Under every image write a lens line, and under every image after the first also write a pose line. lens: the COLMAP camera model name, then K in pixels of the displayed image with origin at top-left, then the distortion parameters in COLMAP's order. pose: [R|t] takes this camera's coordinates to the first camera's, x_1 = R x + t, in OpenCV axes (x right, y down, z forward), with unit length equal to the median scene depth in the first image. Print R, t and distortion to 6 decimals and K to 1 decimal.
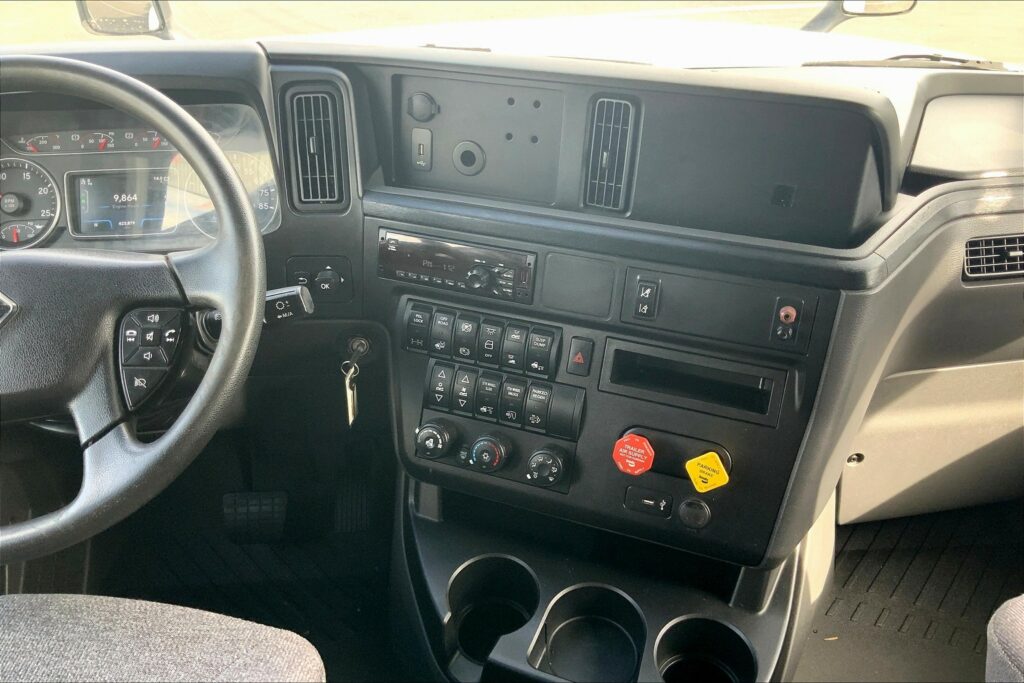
lens RADIAL K [[858.6, 0, 512.0], [0, 858.6, 341.5], [0, 0, 1]] dist [0.125951, -0.253463]
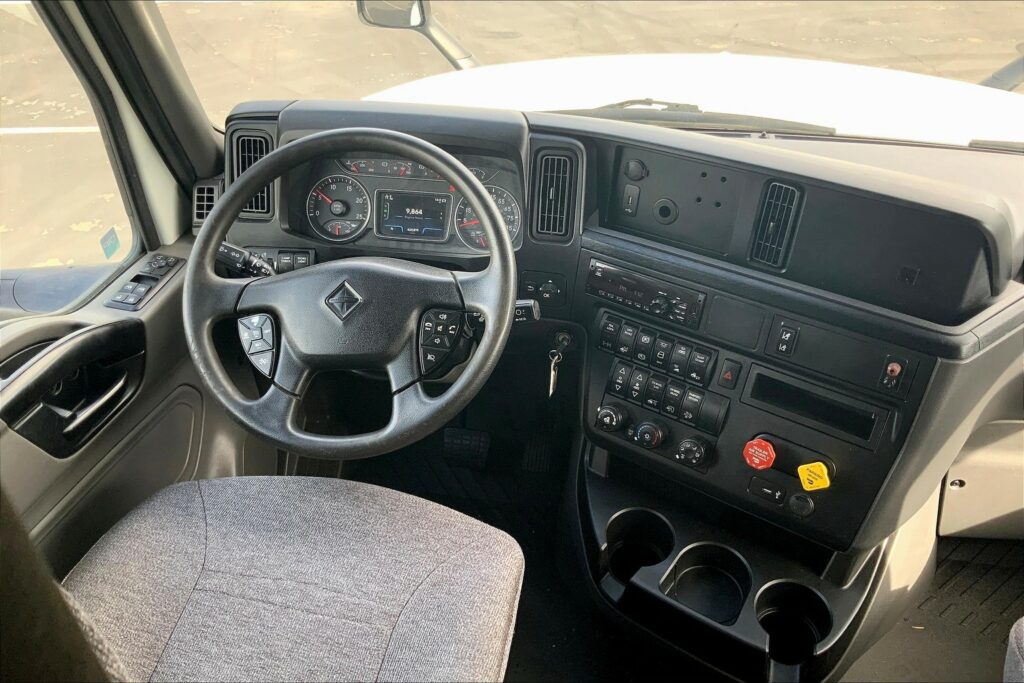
lens RADIAL K [[858.6, 0, 512.0], [0, 858.6, 341.5], [0, 0, 1]] dist [0.125951, -0.253463]
pose [[0.971896, 0.136730, -0.191633, 0.002113], [-0.125724, 0.989696, 0.068517, -0.079505], [0.199027, -0.042499, 0.979072, -0.357550]]
